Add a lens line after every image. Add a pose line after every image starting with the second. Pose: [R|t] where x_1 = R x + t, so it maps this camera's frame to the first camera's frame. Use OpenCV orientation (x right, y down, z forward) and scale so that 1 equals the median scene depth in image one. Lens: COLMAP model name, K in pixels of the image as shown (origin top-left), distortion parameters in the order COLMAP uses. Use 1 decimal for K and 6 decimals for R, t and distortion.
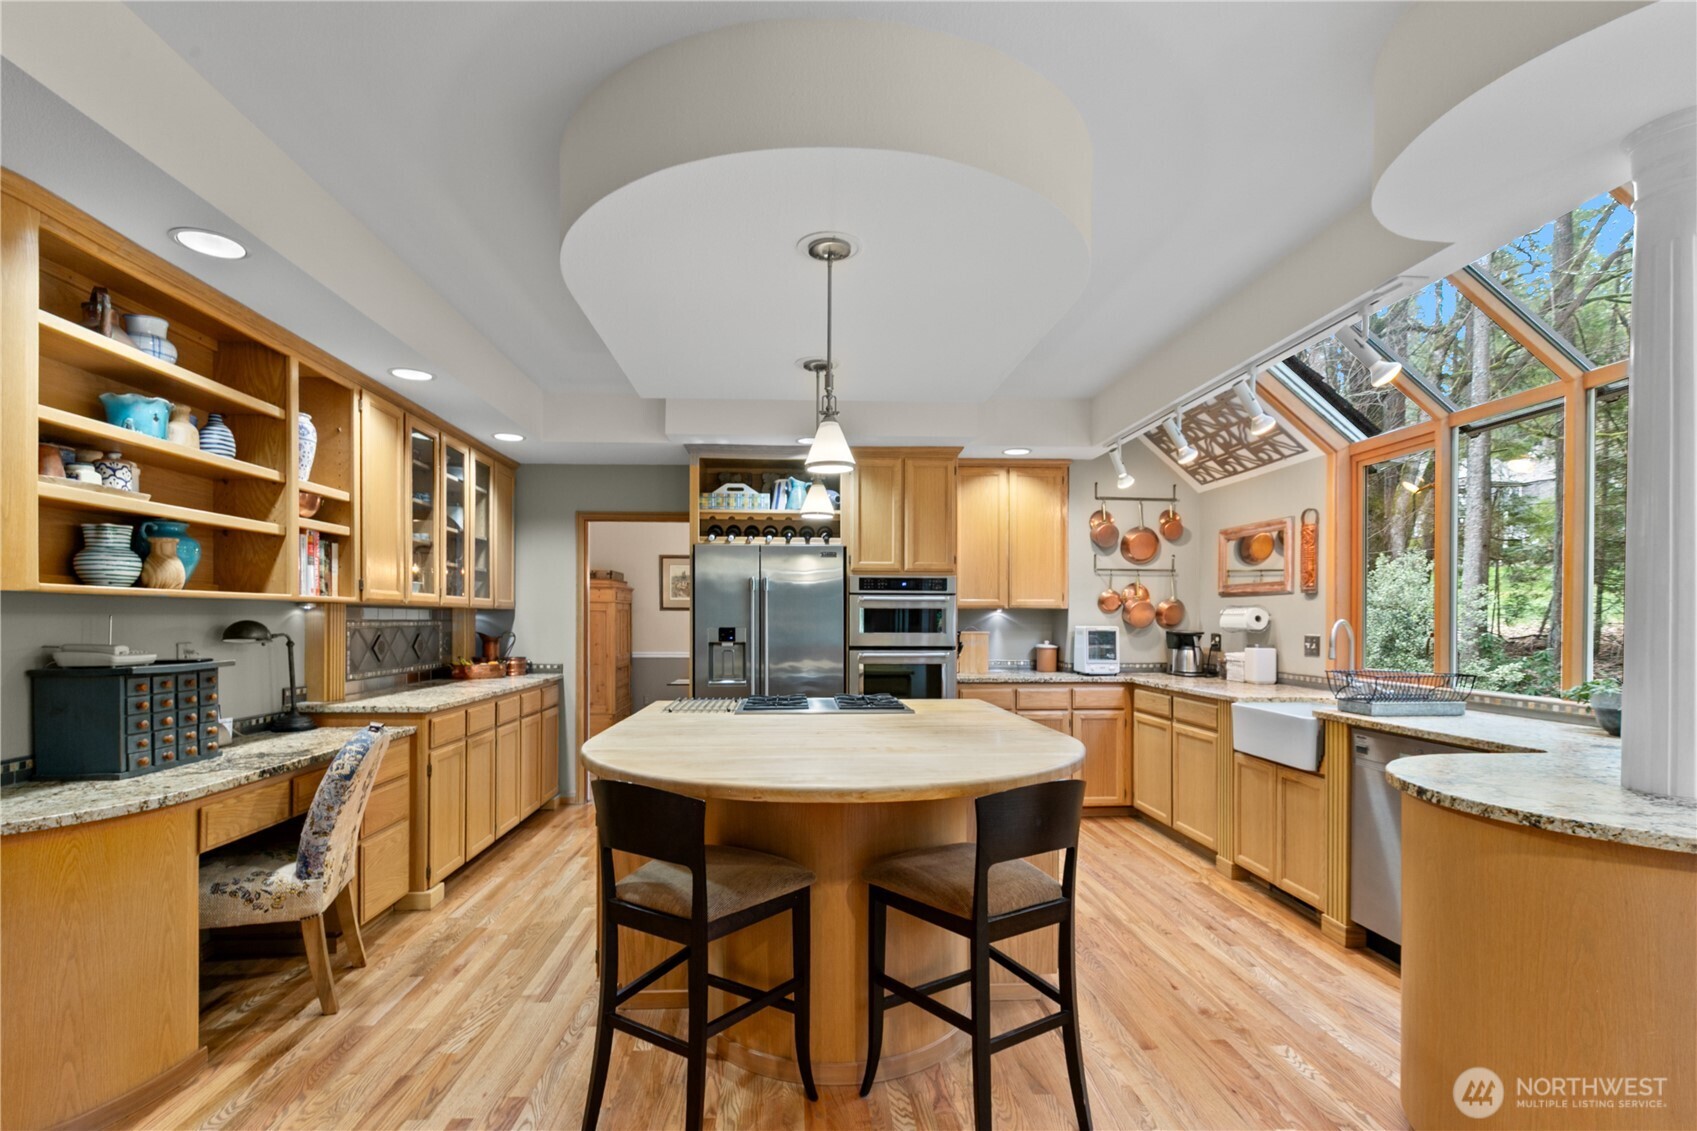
lens RADIAL K [[777.1, 0, 831.5], [0, 777.1, 619.9], [0, 0, 1]] dist [-0.017449, 0.000012]
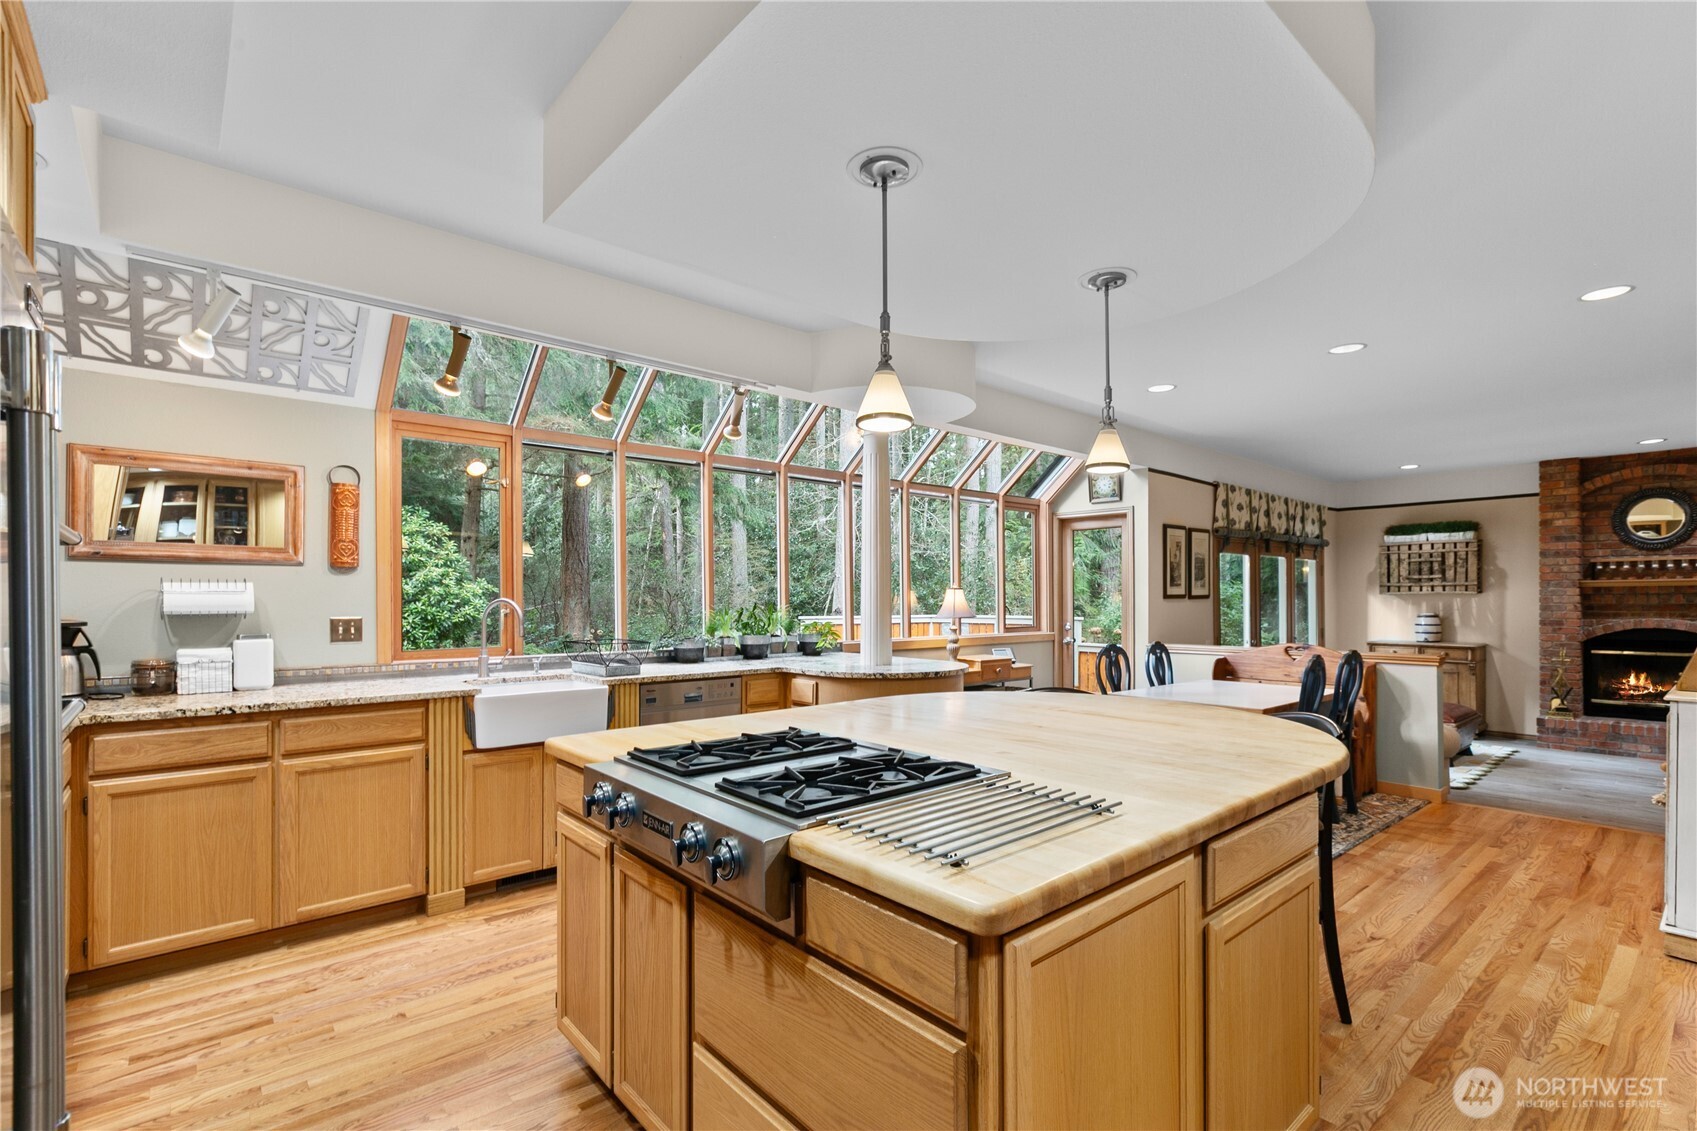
lens RADIAL K [[772.1, 0, 835.5], [0, 772.1, 600.4], [0, 0, 1]] dist [-0.002276, -0.000983]
pose [[-0.606466, -0.002399, 0.795106, -0.310530], [0.000484, 0.999994, 0.003386, -0.000957], [-0.795109, 0.002438, -0.606461, 0.939160]]
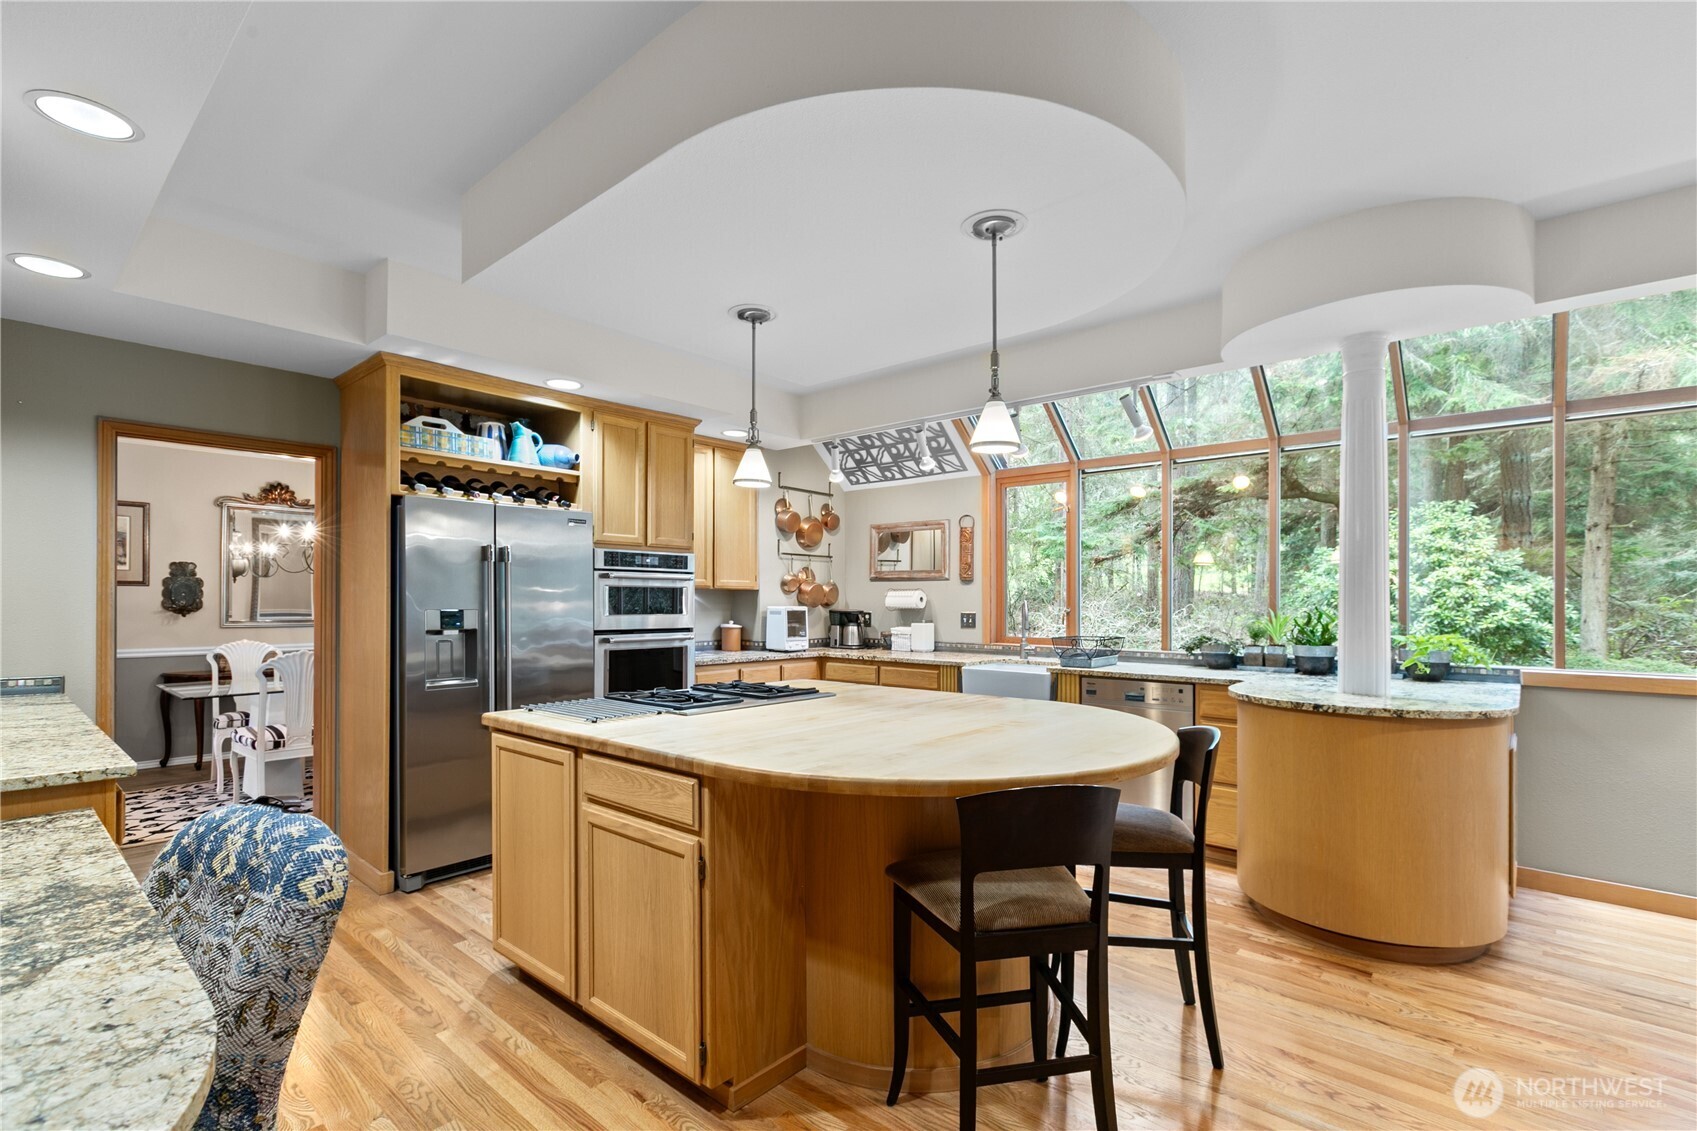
lens RADIAL K [[774.6, 0, 846.3], [0, 774.6, 591.9], [0, 0, 1]] dist [0.002273, -0.000858]
pose [[0.701004, 0.008953, 0.713101, -0.390252], [-0.001112, 0.999934, -0.011461, 0.000725], [-0.713156, 0.007241, 0.700968, 0.200799]]
